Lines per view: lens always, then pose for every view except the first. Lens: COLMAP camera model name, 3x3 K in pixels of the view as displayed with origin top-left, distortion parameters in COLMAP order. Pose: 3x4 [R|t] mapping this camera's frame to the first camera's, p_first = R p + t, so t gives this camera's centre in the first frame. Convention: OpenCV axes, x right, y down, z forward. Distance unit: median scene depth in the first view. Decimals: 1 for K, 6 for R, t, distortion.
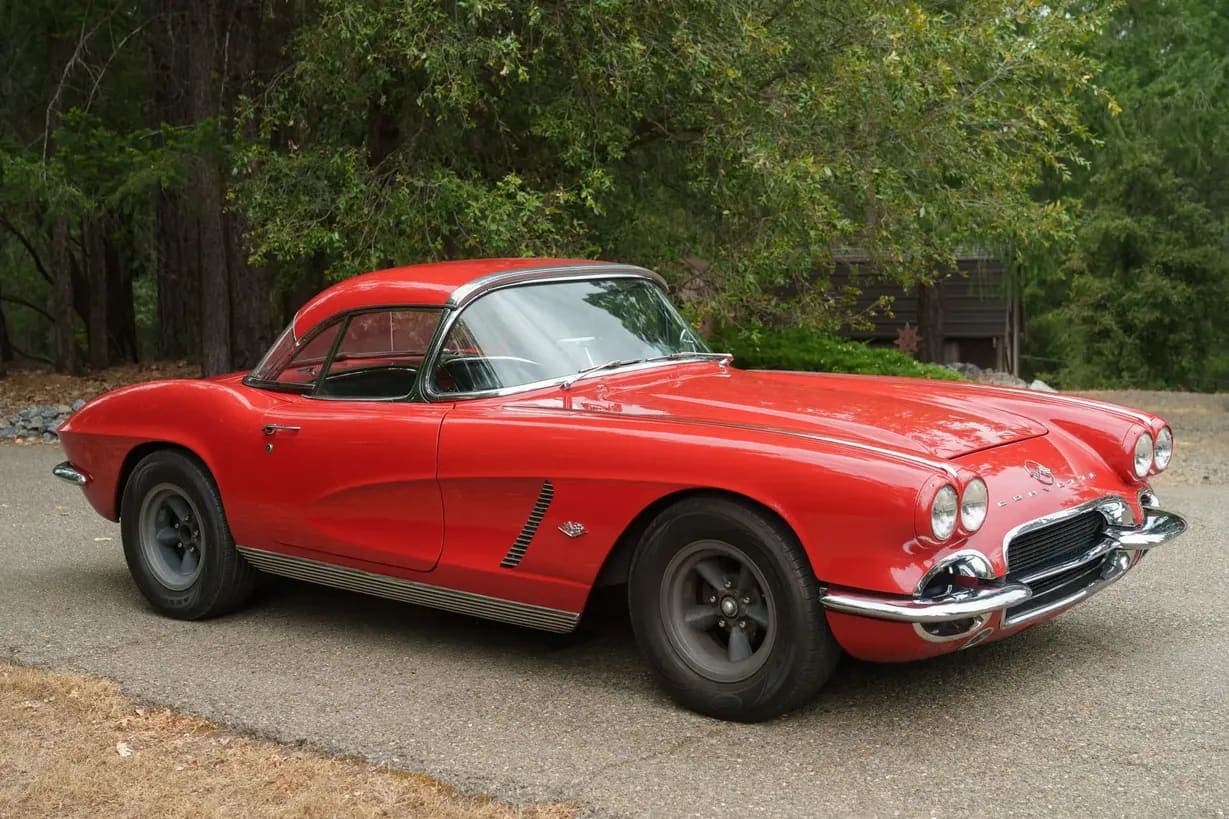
lens RADIAL K [[1839.7, 0, 664.0], [0, 1839.7, 413.8], [0, 0, 1]] dist [0.063732, -0.155189]
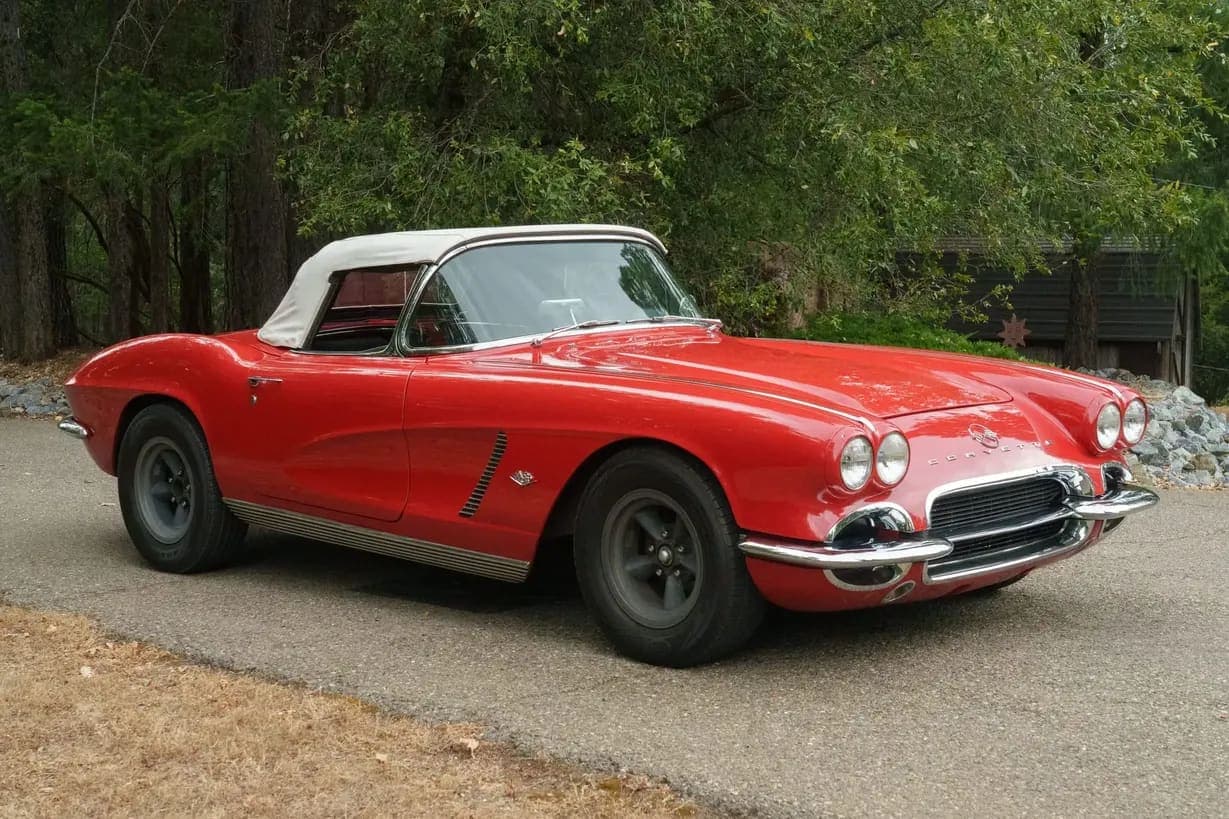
lens RADIAL K [[2133.1, 0, 614.5], [0, 2133.1, 409.5], [0, 0, 1]] dist [0.028844, 0.064198]
pose [[0.994993, 0.026638, -0.096329, 0.087778], [-0.027531, 0.999589, -0.007953, 0.024874], [0.096078, 0.010565, 0.995318, -0.134467]]
